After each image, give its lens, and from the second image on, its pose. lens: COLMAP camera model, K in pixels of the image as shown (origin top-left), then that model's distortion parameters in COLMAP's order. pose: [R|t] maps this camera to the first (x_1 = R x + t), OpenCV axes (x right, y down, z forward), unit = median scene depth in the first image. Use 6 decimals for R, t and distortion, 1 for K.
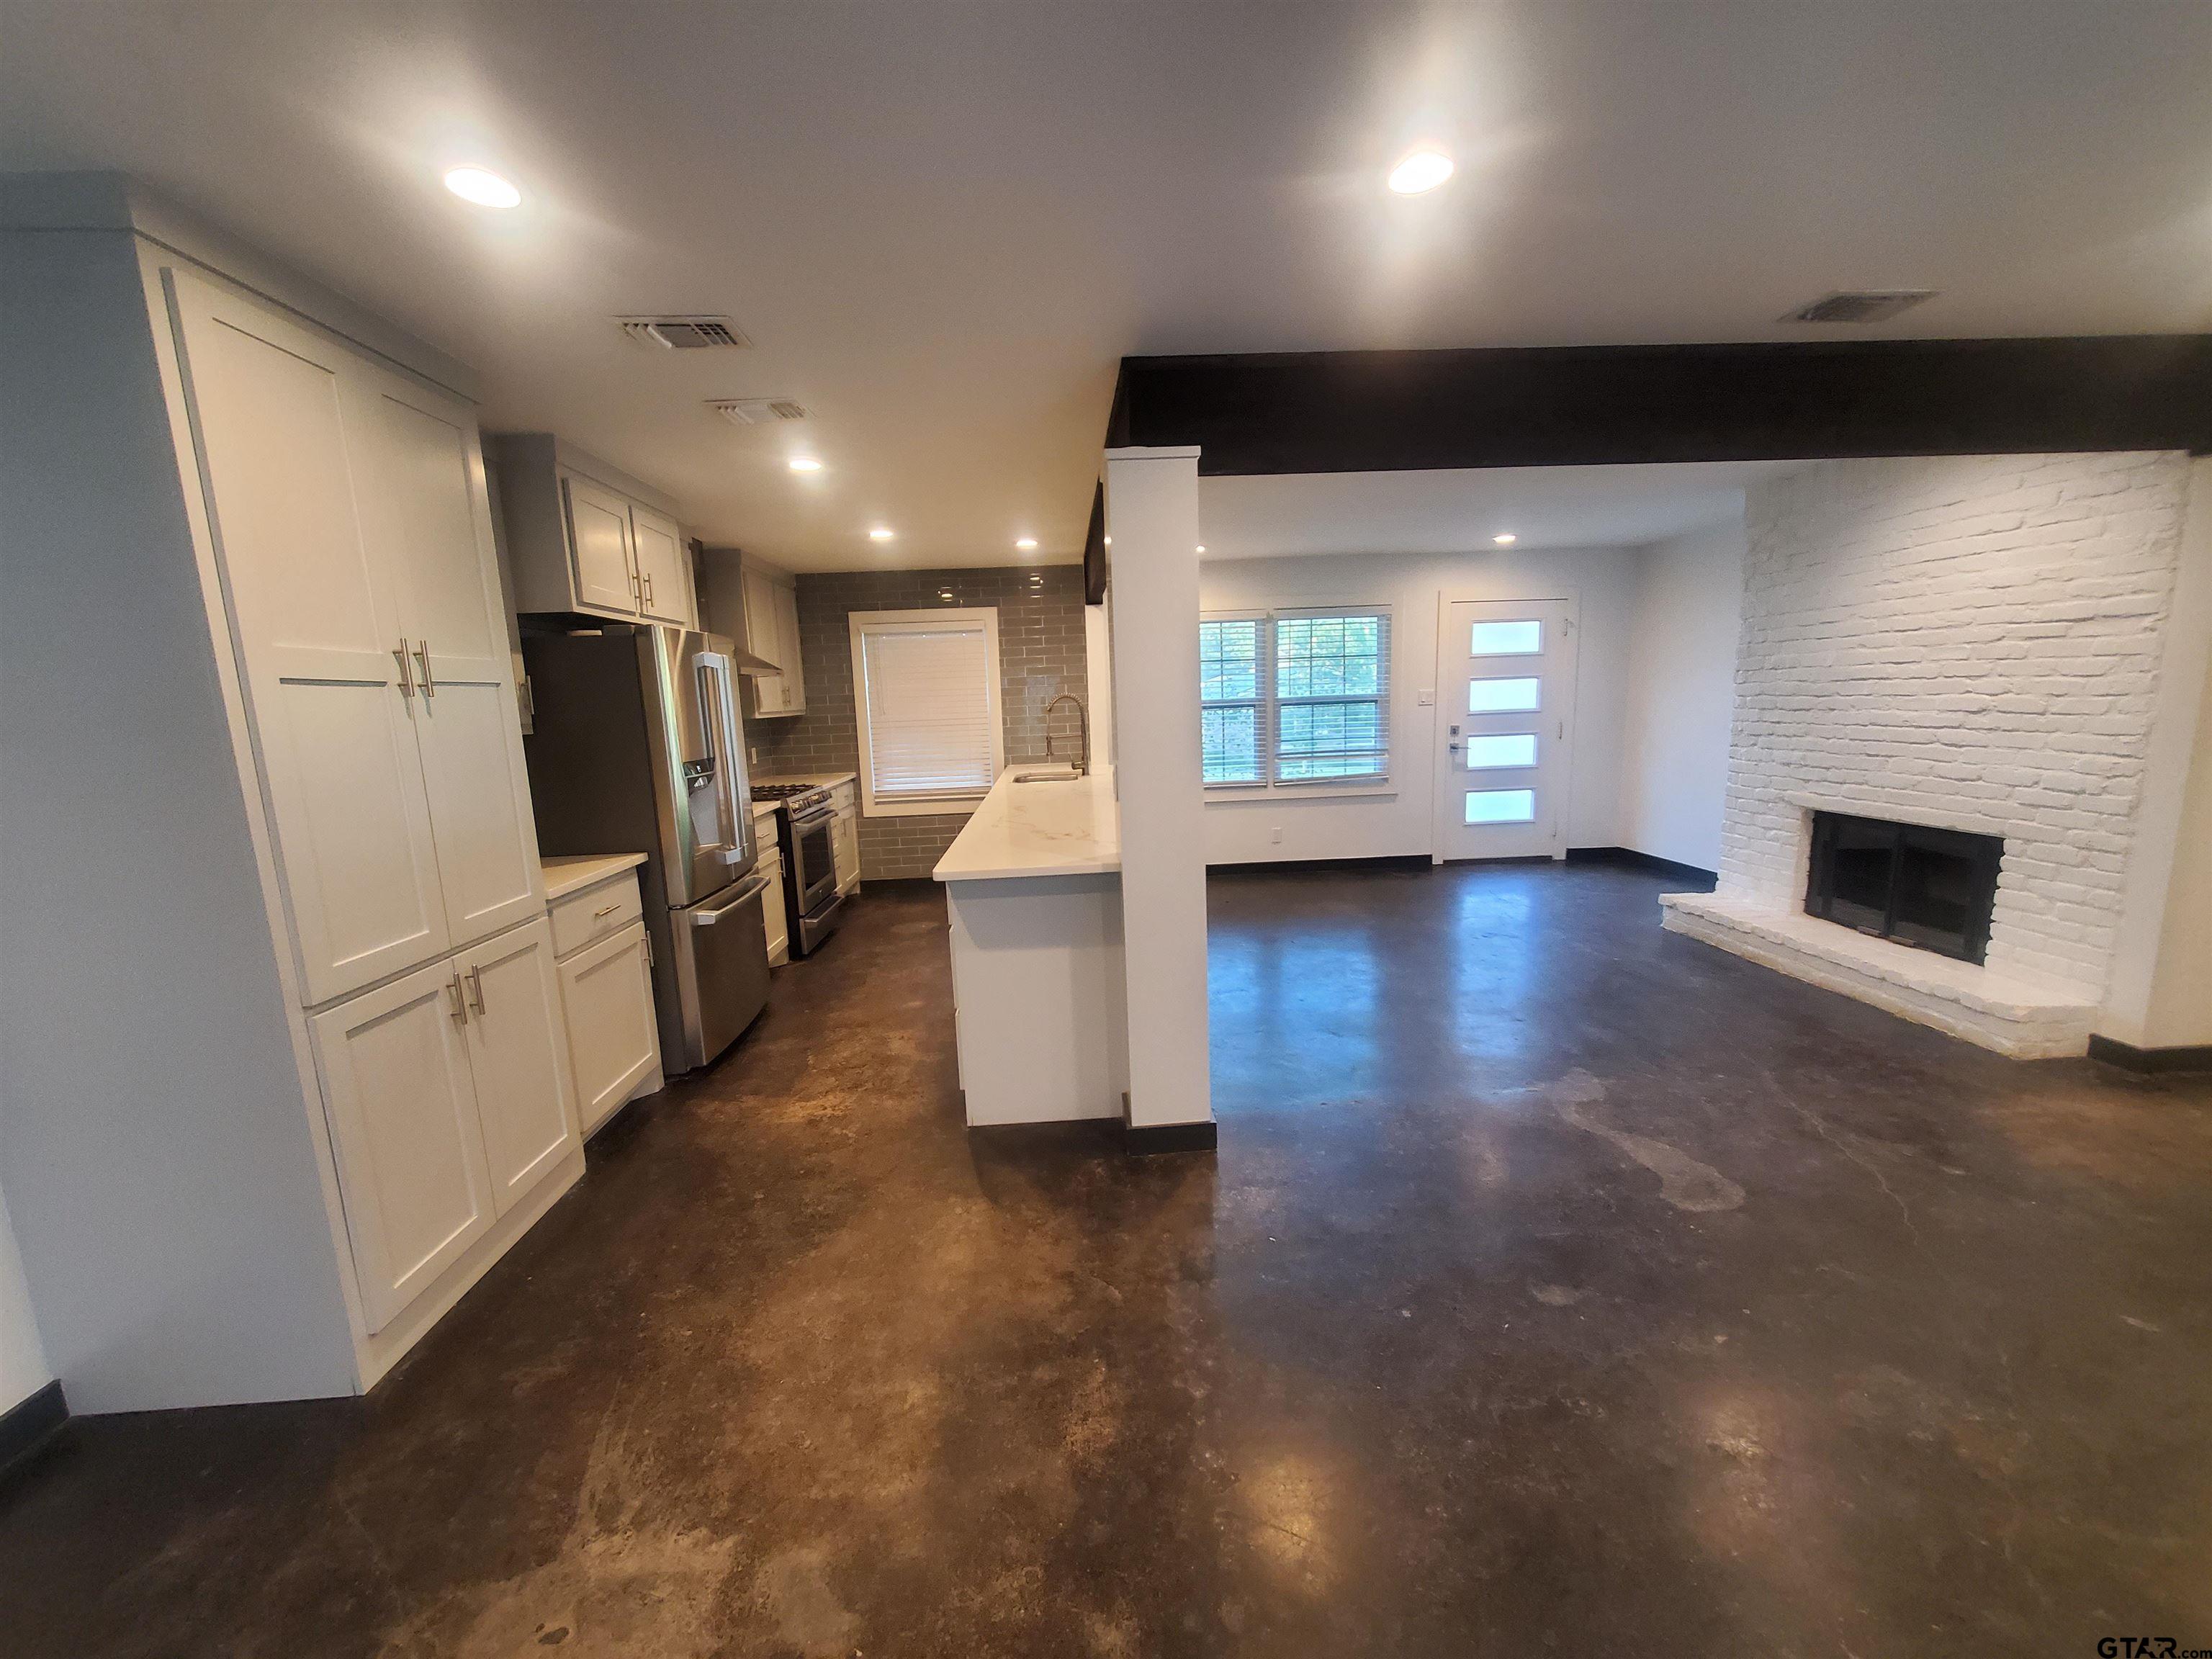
lens RADIAL K [[874.5, 0, 1101.6], [0, 874.5, 839.5], [0, 0, 1]] dist [0.000260, -0.000523]
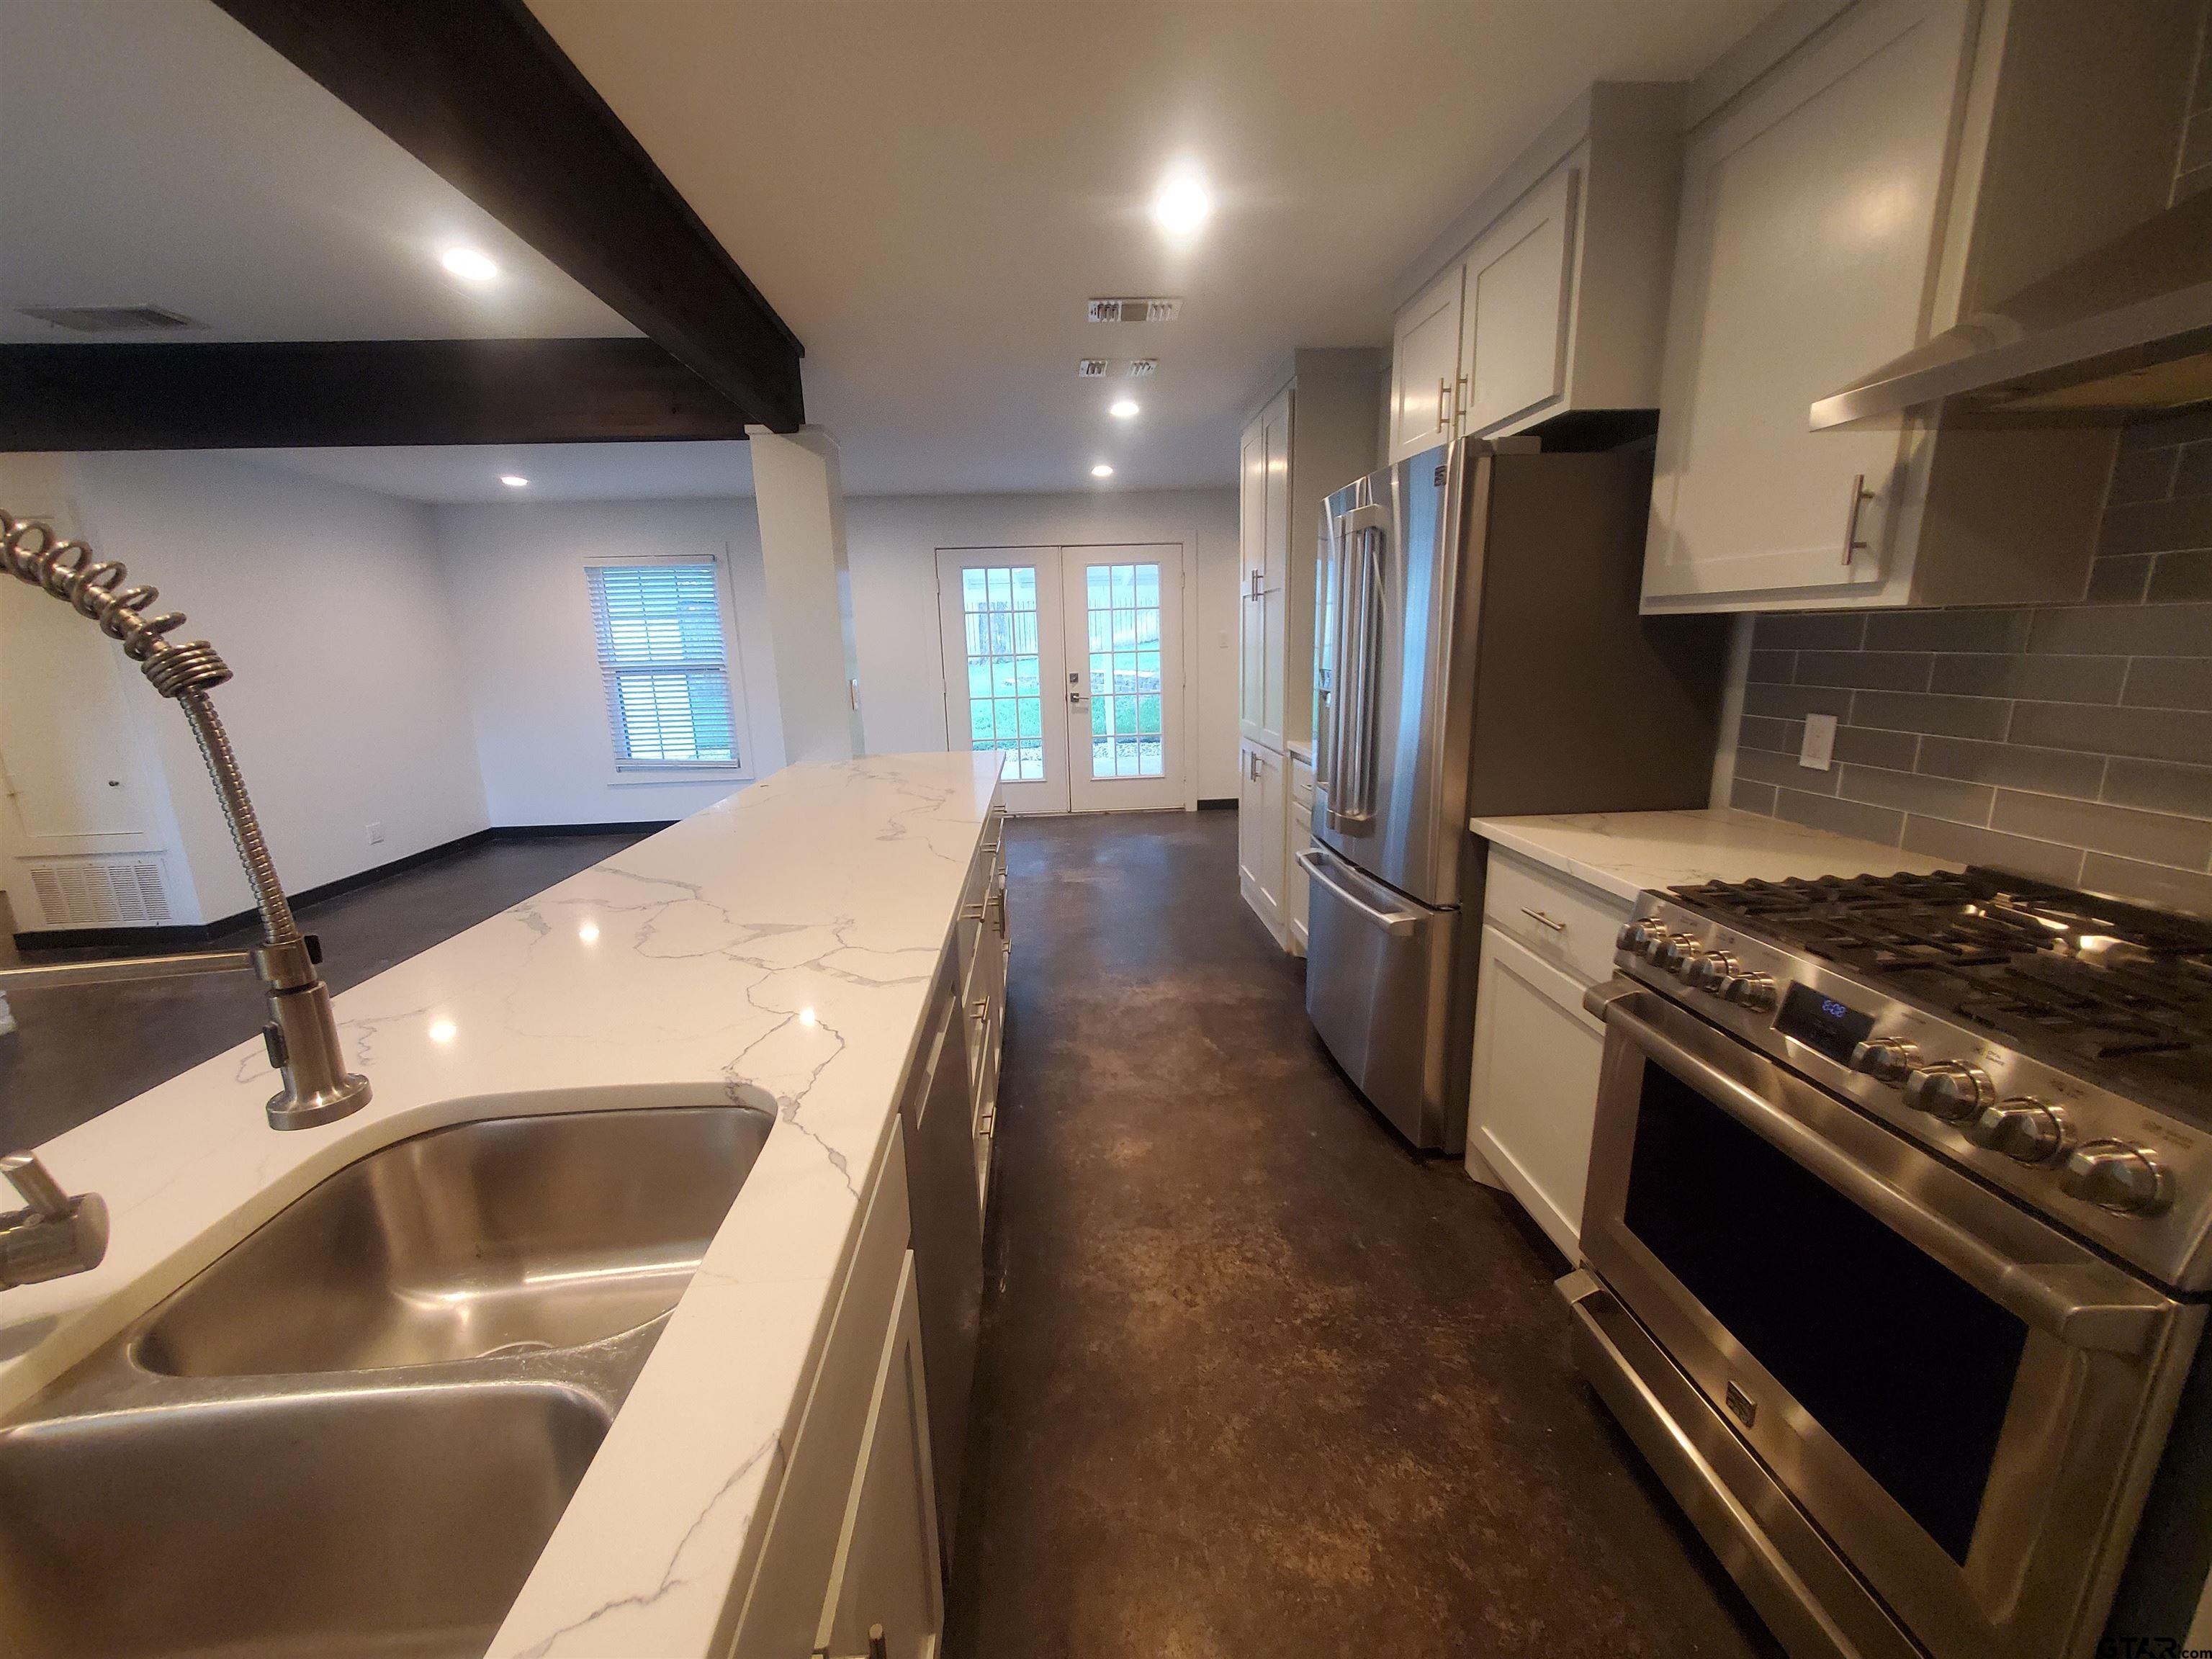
lens RADIAL K [[874.5, 0, 1101.6], [0, 874.5, 839.5], [0, 0, 1]] dist [0.000260, -0.000523]
pose [[-0.997790, 0.066447, -0.000104, -0.255261], [0.061334, 0.921603, 0.383256, -0.261765], [0.025562, 0.382403, -0.923642, 1.773953]]
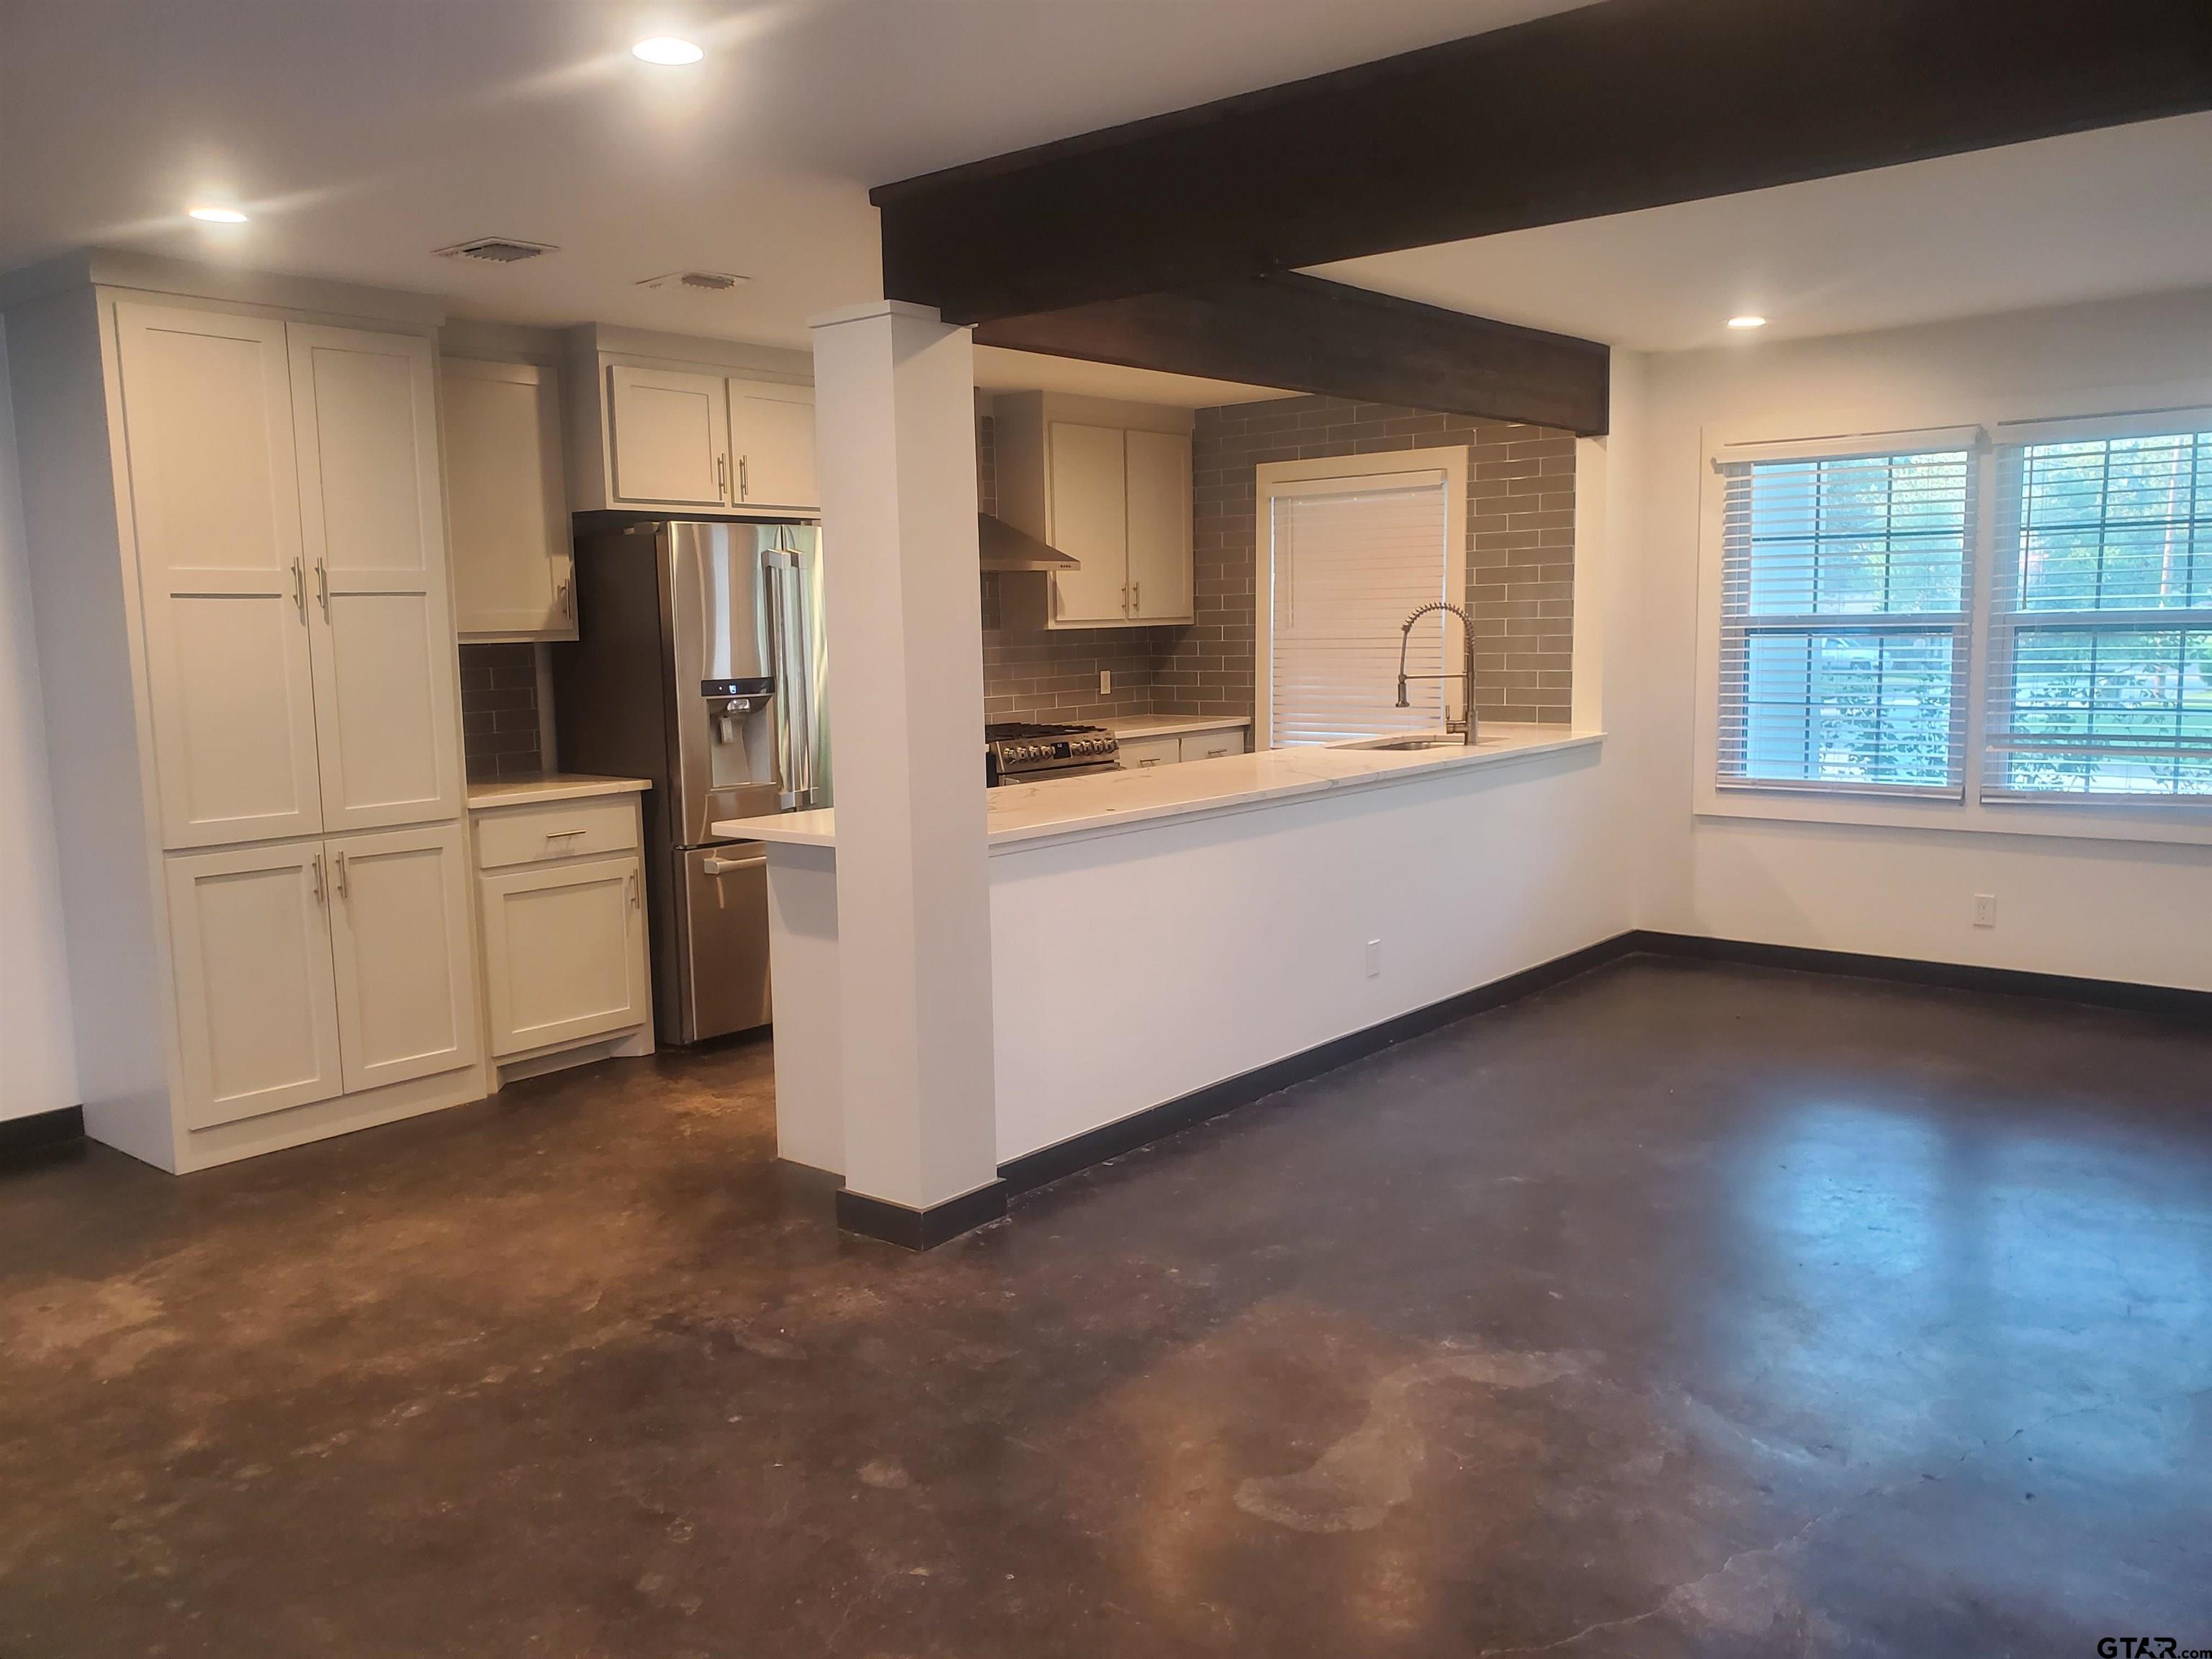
lens RADIAL K [[1709.8, 0, 1101.3], [0, 1709.8, 826.5], [0, 0, 1]] dist [0.008688, -0.004188]
pose [[0.734166, 0.105988, -0.670646, 0.918248], [-0.117857, 0.992640, 0.027855, -0.037919], [0.668662, 0.058590, 0.741254, 0.033112]]
